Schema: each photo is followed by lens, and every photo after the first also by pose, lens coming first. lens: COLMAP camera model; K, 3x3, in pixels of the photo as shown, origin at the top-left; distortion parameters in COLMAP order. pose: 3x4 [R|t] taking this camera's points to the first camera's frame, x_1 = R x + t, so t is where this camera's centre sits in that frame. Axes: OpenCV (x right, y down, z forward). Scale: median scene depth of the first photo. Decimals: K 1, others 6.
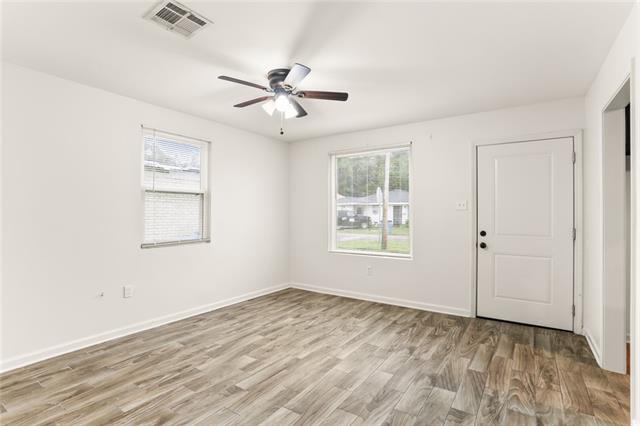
lens RADIAL K [[316.2, 0, 317.4], [0, 316.2, 210.0], [0, 0, 1]] dist [-0.013665, 0.001404]
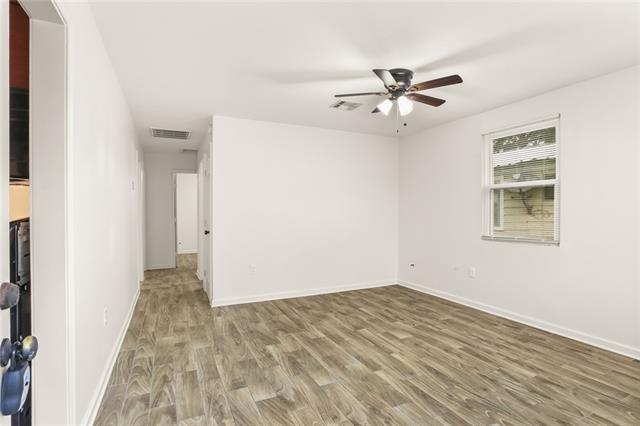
lens RADIAL K [[316.2, 0, 317.4], [0, 316.2, 210.0], [0, 0, 1]] dist [-0.013665, 0.001404]
pose [[-0.508403, -0.009748, -0.861064, 0.908540], [0.012511, 0.999747, -0.018704, 0.033754], [0.861028, -0.020282, -0.508152, 1.295335]]
